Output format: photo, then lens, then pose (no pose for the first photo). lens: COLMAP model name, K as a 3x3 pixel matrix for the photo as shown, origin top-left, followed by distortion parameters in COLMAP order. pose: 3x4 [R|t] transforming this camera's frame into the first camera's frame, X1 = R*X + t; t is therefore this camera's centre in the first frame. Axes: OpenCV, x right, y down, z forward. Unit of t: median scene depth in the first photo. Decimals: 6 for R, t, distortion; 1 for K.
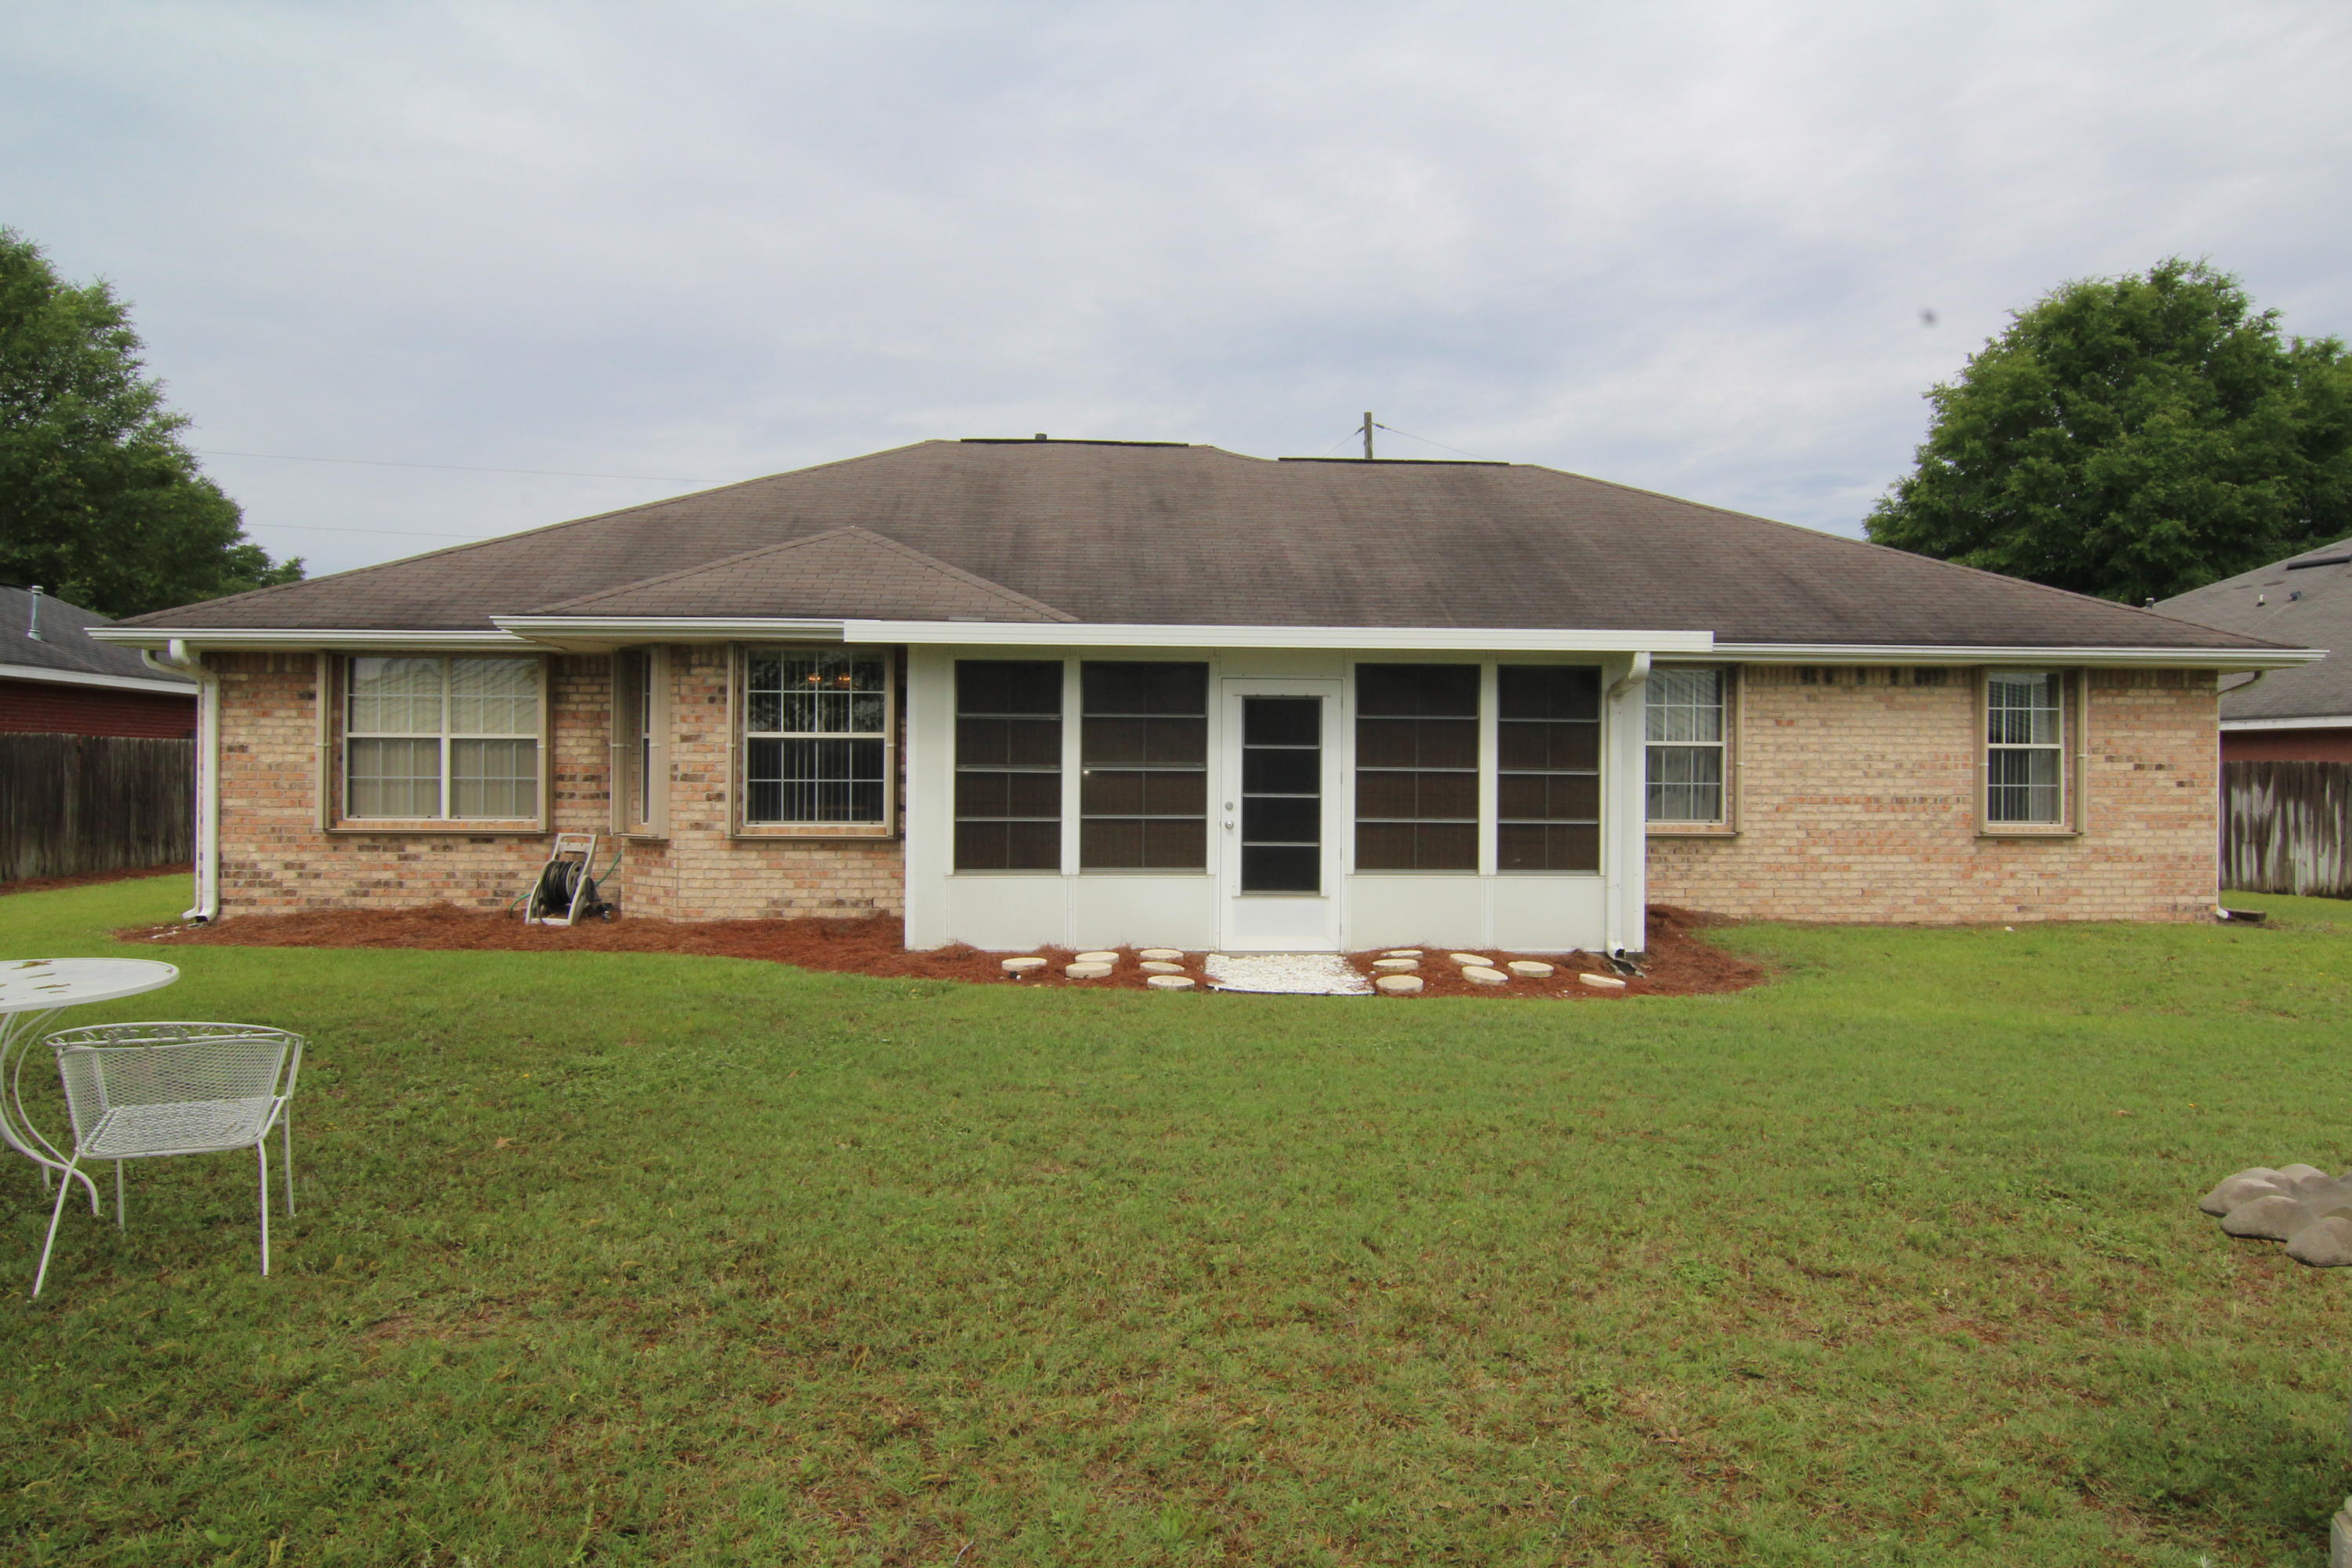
lens RADIAL K [[1479.0, 0, 1176.0], [0, 1479.0, 784.0], [0, 0, 1]] dist [-0.000337, -0.003599]
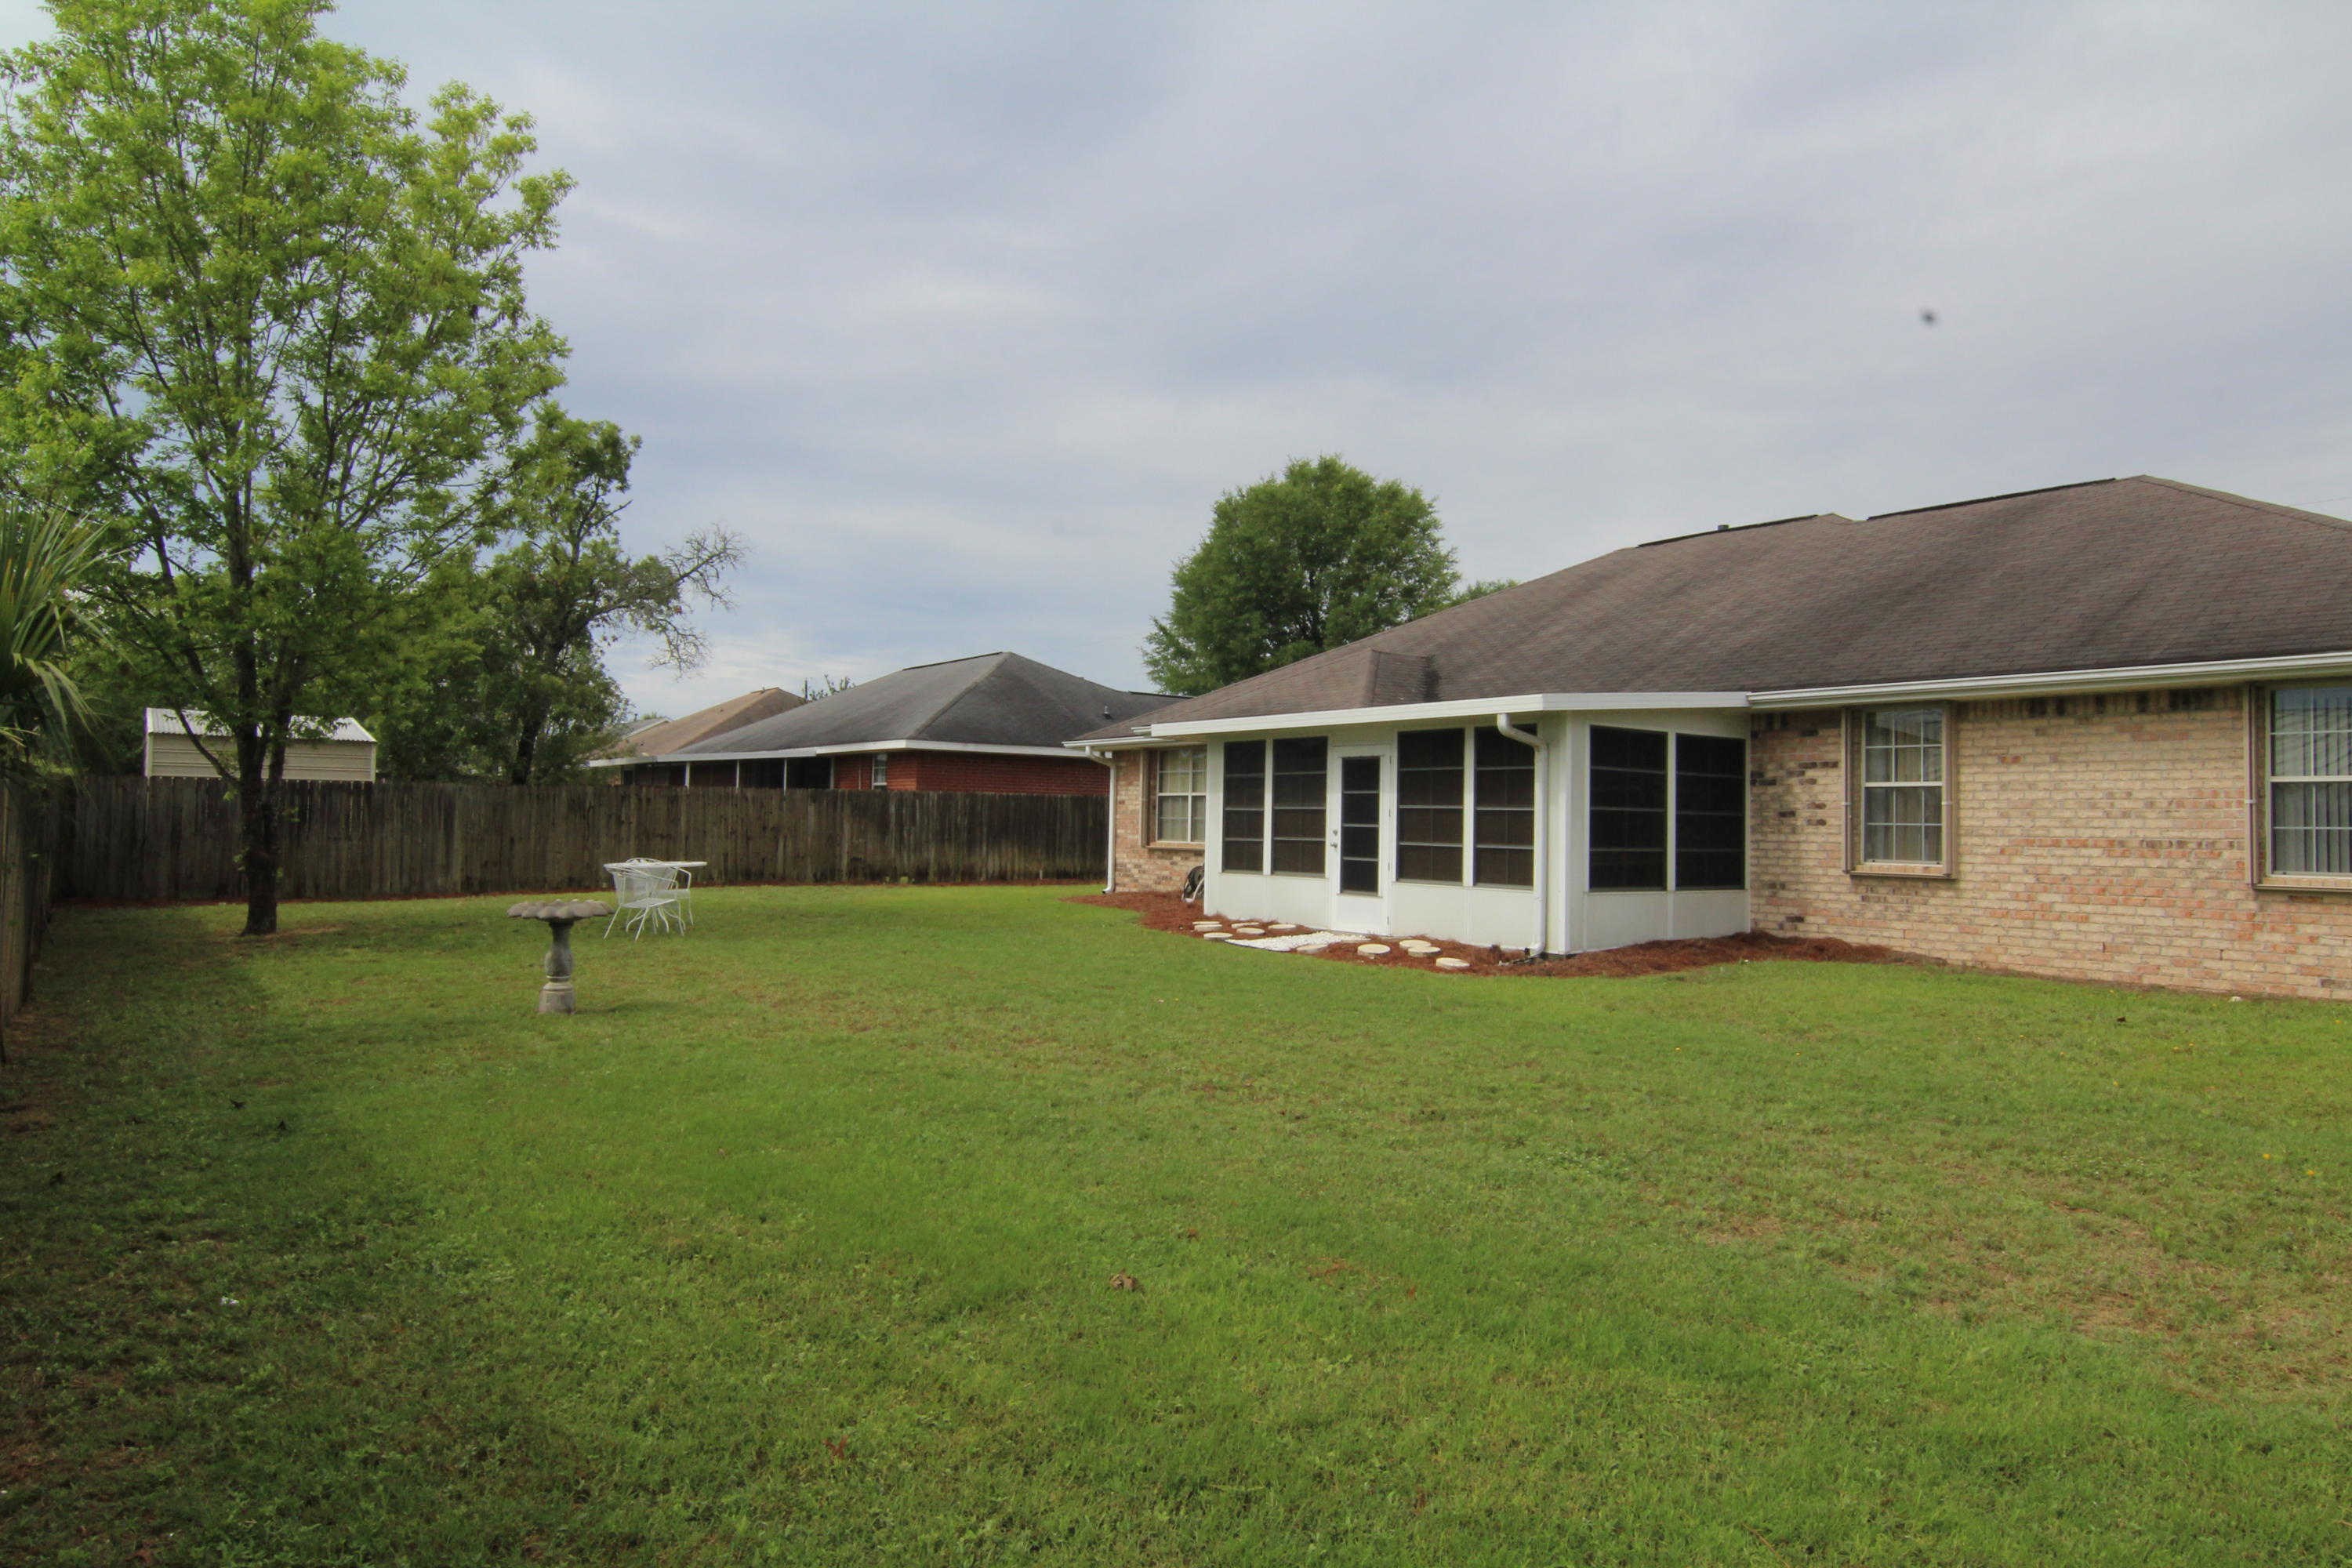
lens RADIAL K [[1479.0, 0, 1176.0], [0, 1479.0, 784.0], [0, 0, 1]] dist [-0.000337, -0.003599]
pose [[0.542036, -0.020068, -0.840116, 0.912353], [-0.017474, 0.999230, -0.035143, 0.016291], [0.840174, 0.033729, 0.541268, 0.047338]]
